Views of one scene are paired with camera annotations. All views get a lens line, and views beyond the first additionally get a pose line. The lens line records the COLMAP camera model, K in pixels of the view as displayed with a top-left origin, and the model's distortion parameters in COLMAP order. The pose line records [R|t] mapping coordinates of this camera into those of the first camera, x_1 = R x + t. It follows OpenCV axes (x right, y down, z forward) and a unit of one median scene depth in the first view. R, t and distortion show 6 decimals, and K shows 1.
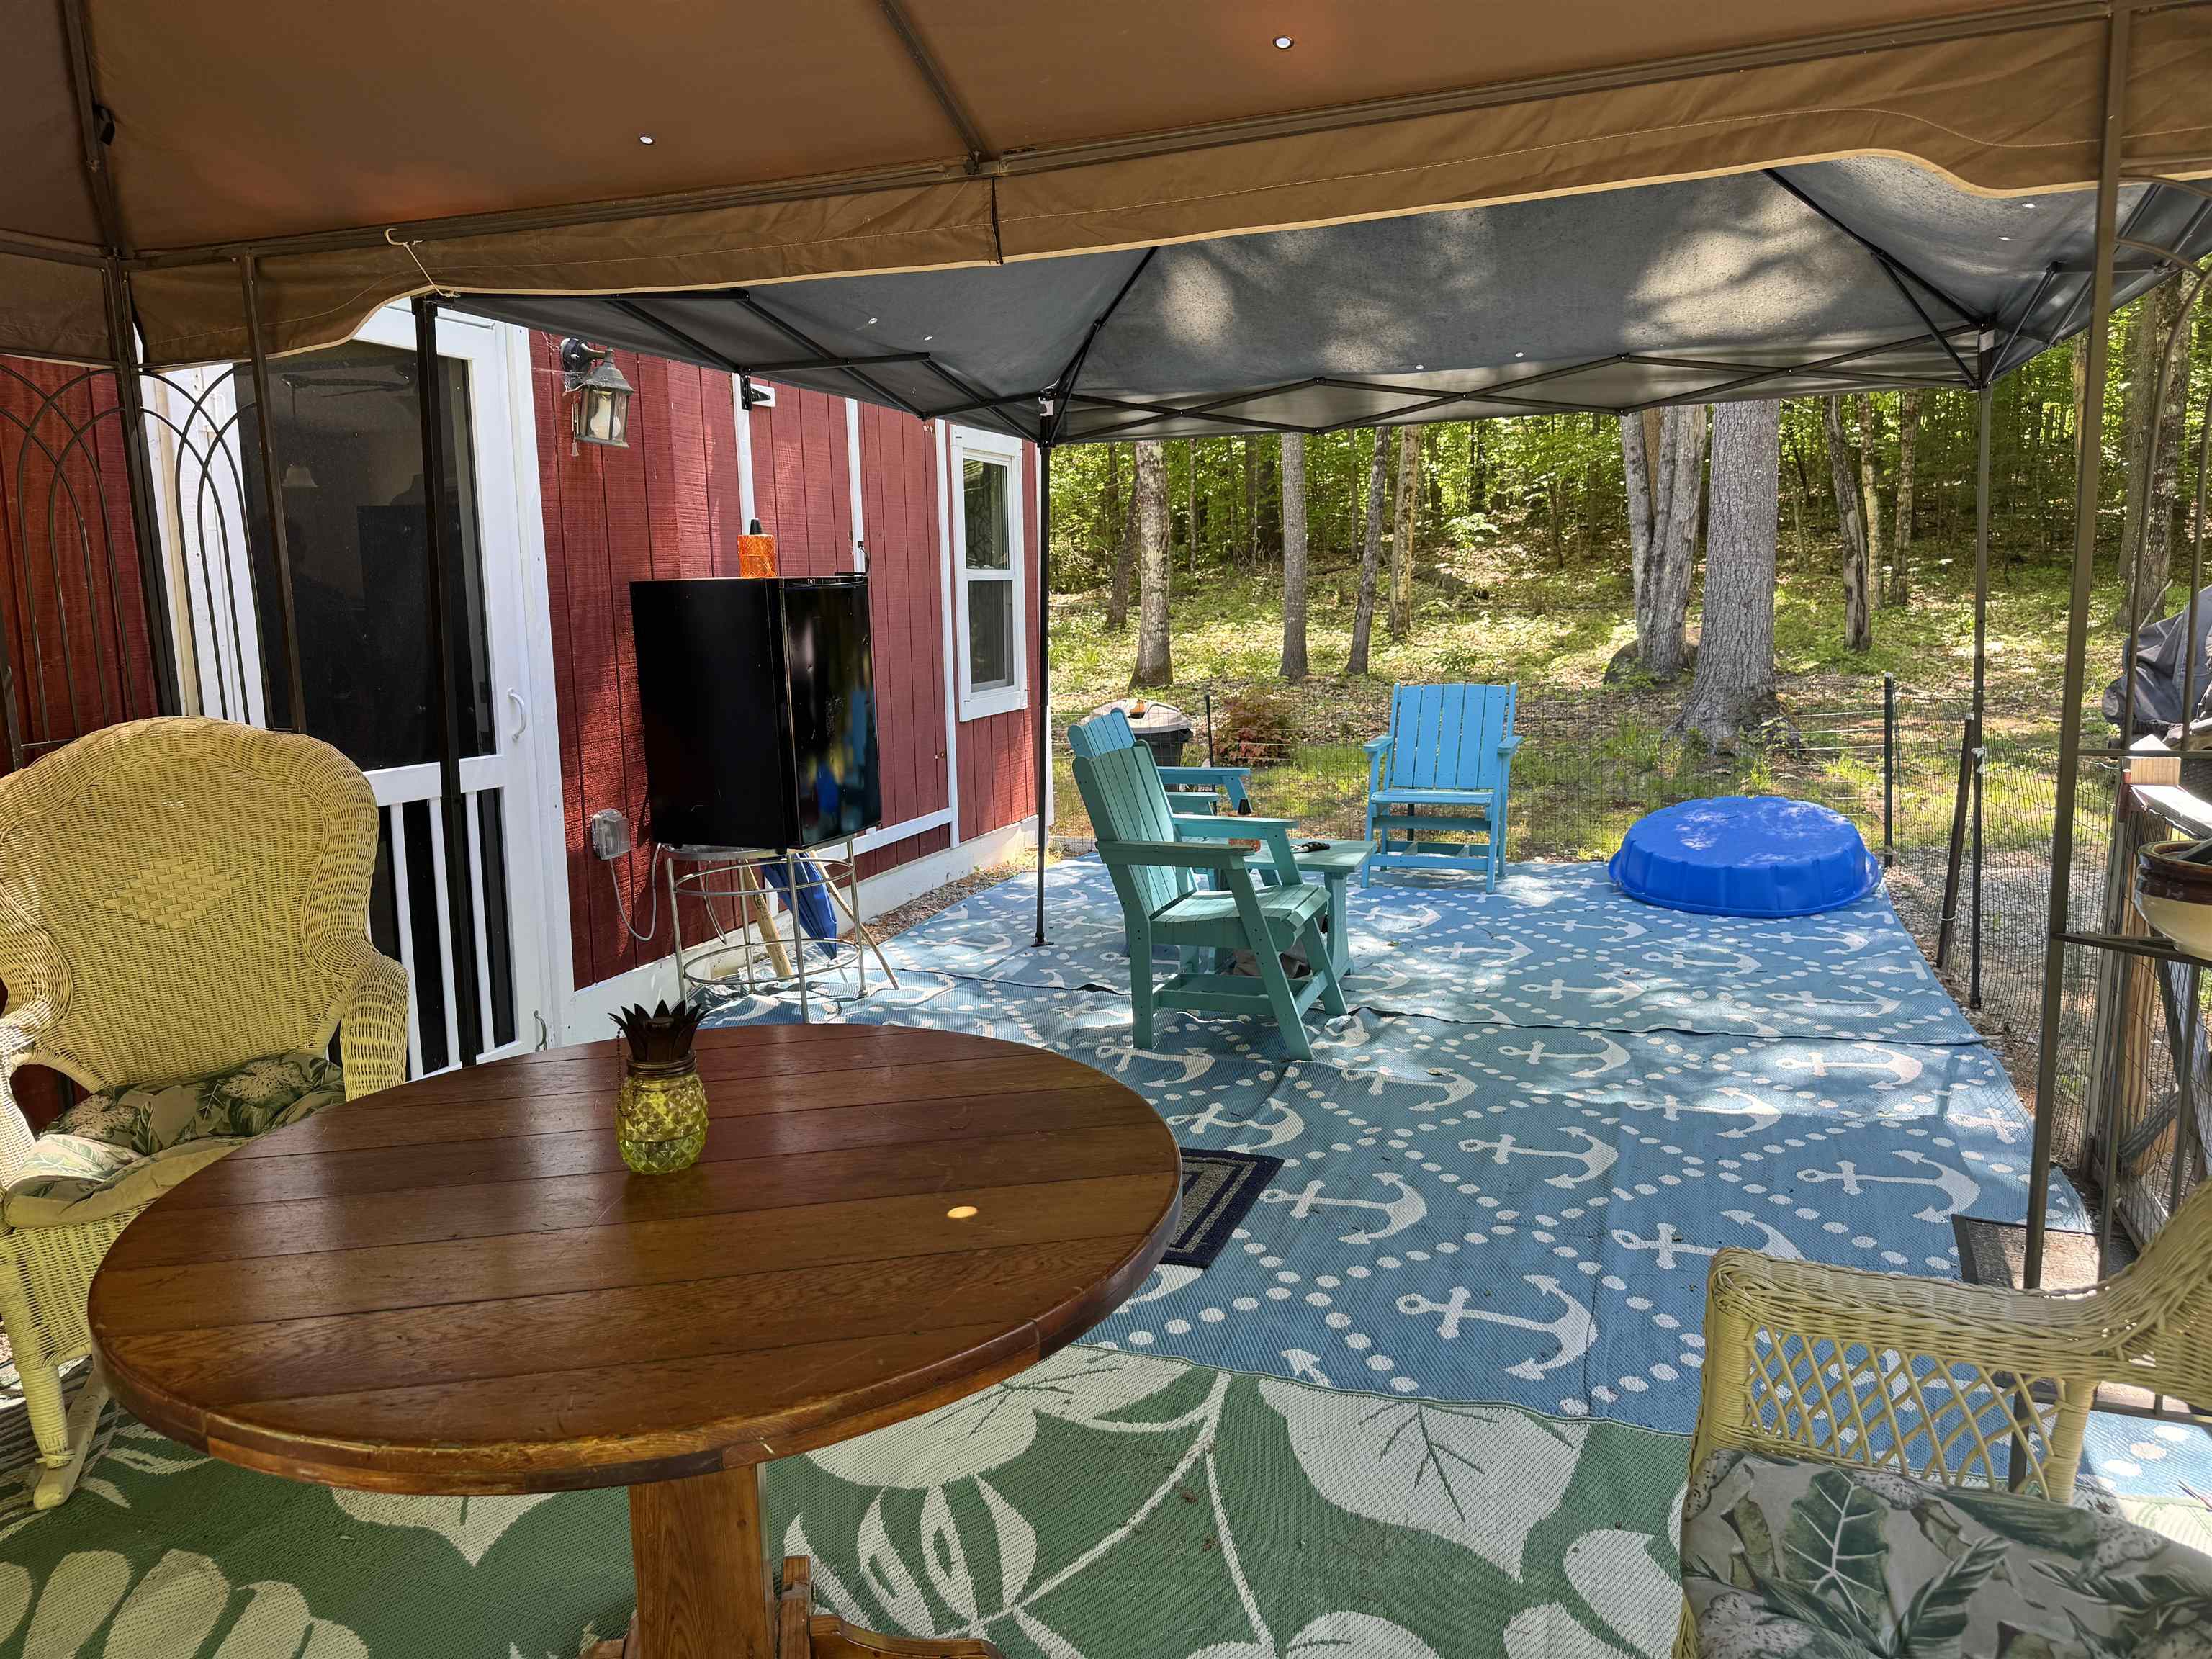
lens RADIAL K [[1548.2, 0, 1109.5], [0, 1548.2, 808.1], [0, 0, 1]] dist [0.051217, -0.065708]
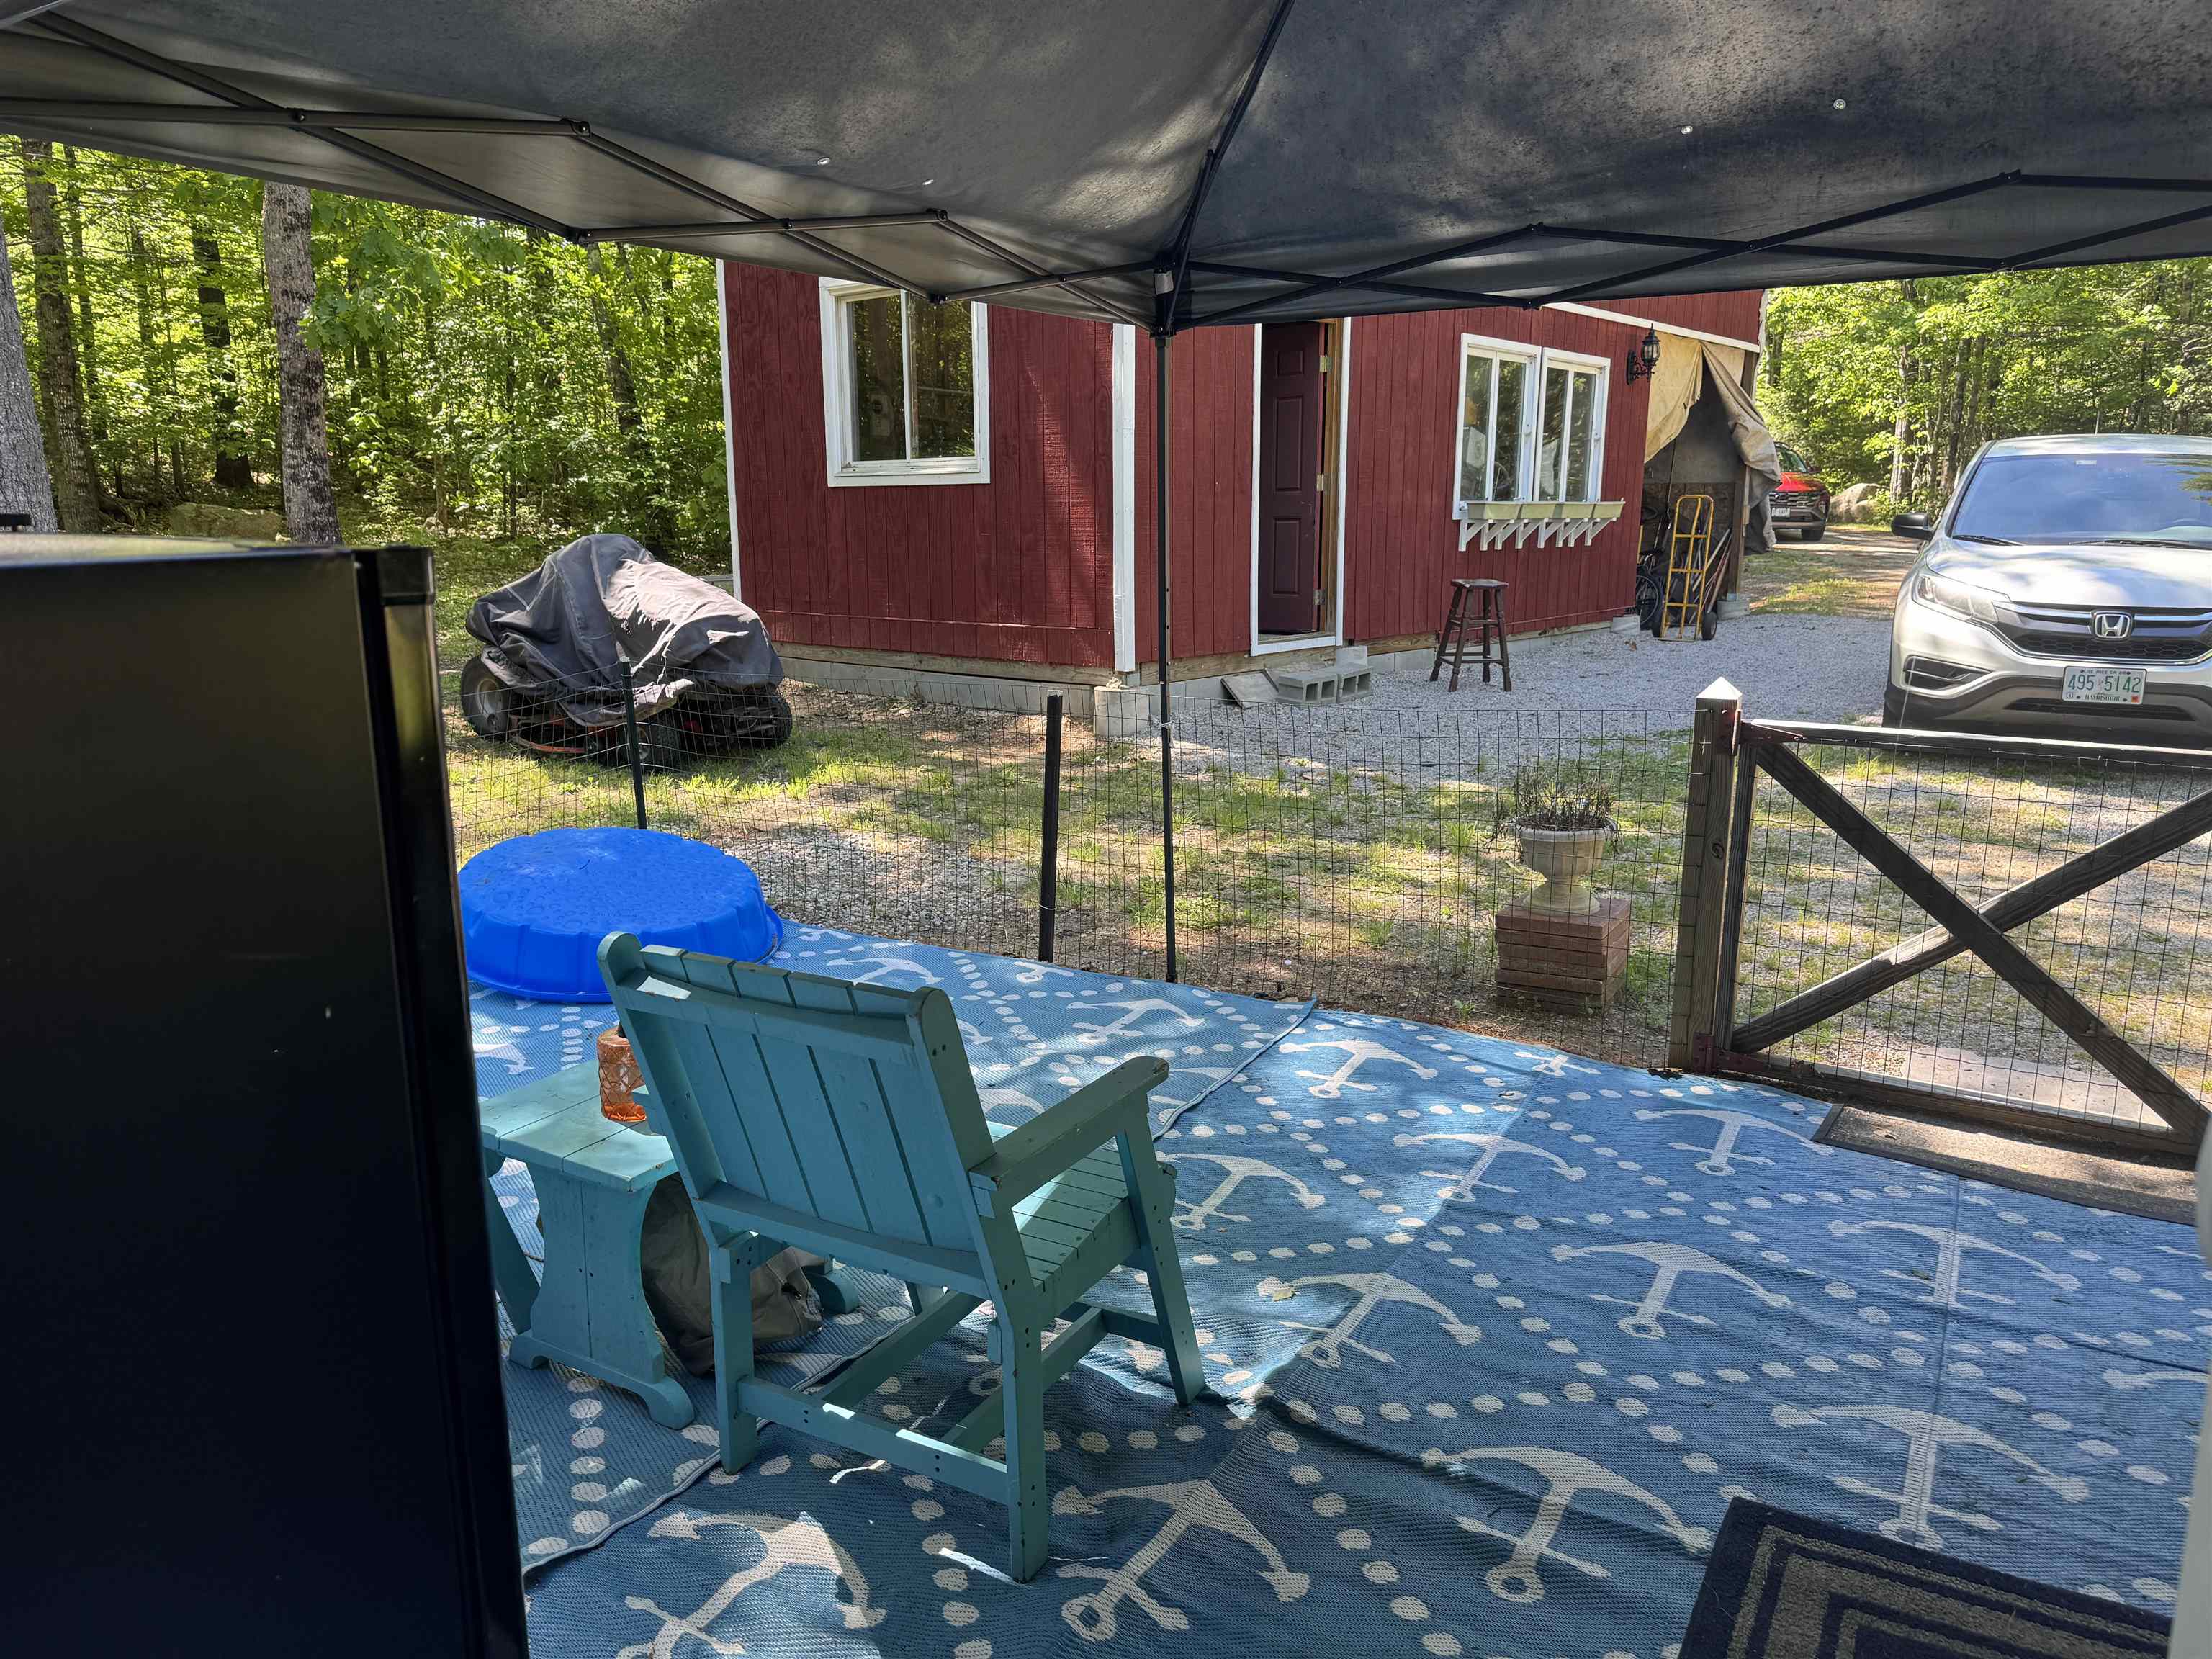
lens RADIAL K [[1548.2, 0, 1118.2], [0, 1548.2, 853.5], [0, 0, 1]] dist [0.051217, -0.065708]
pose [[0.168694, -0.200328, 0.965096, -0.462716], [0.128435, 0.975248, 0.179985, -0.160894], [-0.977265, 0.093590, 0.190248, 1.063634]]
